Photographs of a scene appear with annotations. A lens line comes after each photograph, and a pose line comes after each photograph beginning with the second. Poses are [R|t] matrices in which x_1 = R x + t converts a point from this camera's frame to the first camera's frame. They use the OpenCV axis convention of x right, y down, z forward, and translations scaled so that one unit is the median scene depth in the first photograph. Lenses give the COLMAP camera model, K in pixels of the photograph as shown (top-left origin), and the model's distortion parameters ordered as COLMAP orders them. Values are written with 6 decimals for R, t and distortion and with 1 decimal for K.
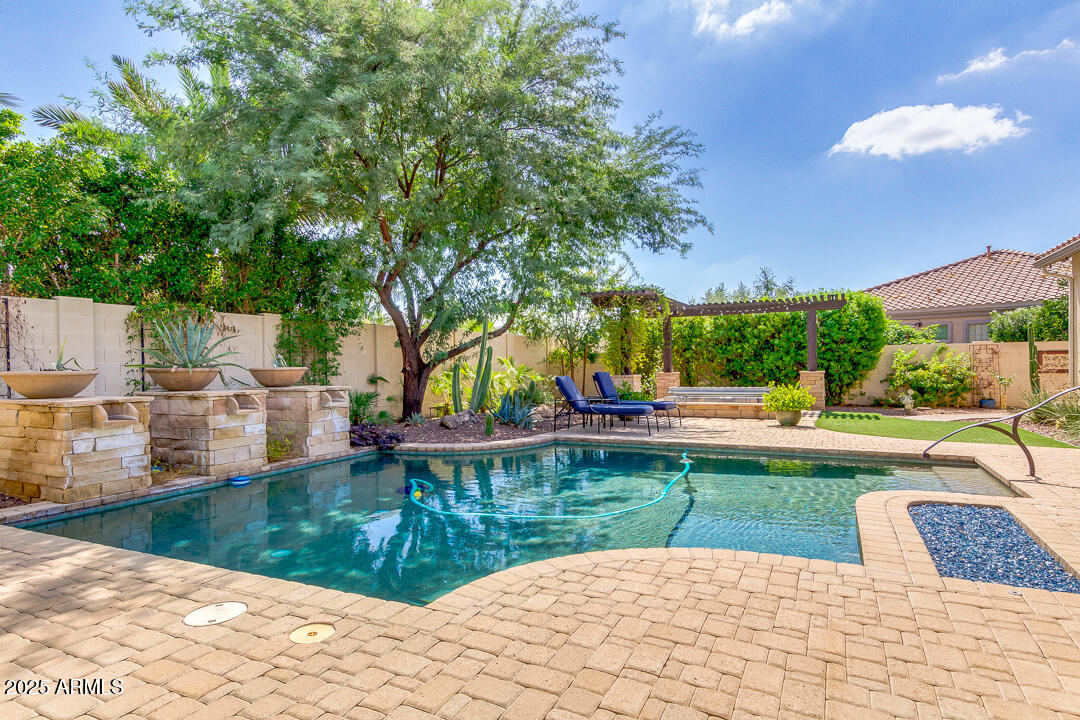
lens RADIAL K [[601.3, 0, 550.3], [0, 601.3, 355.5], [0, 0, 1]] dist [0.039781, 0.000125]
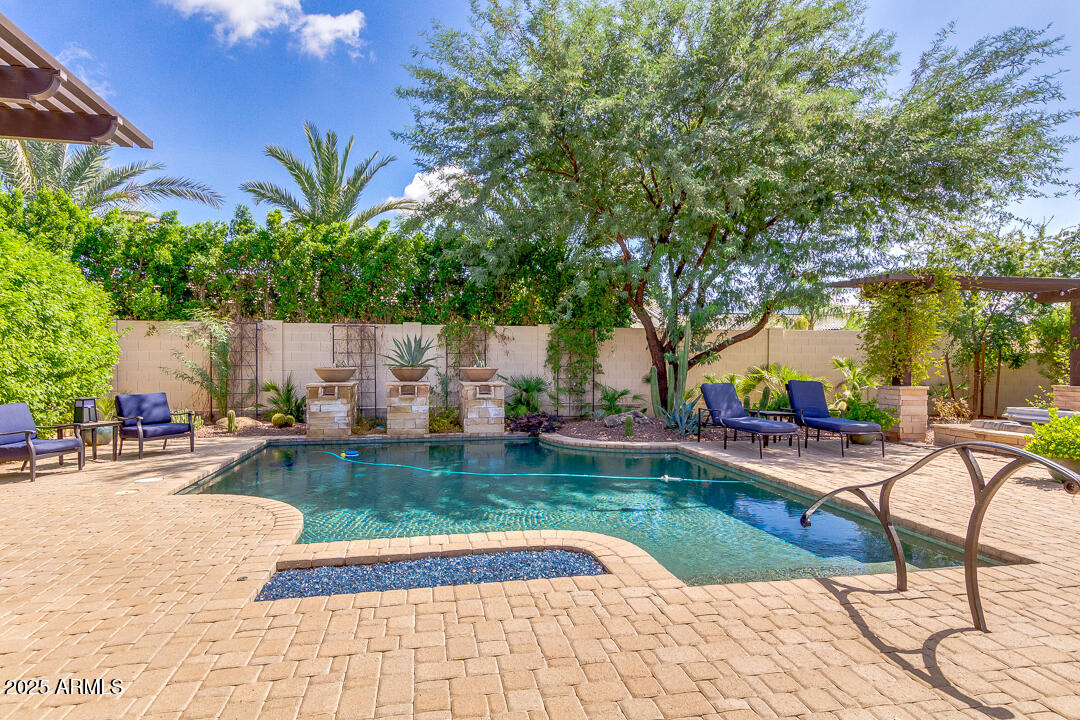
lens RADIAL K [[609.9, 0, 539.8], [0, 609.9, 365.2], [0, 0, 1]] dist [0.029528, -0.002731]
pose [[0.603352, 0.022862, -0.797147, 0.775199], [-0.000420, 0.999598, 0.028350, -0.026125], [0.797475, -0.016771, 0.603119, 0.280227]]
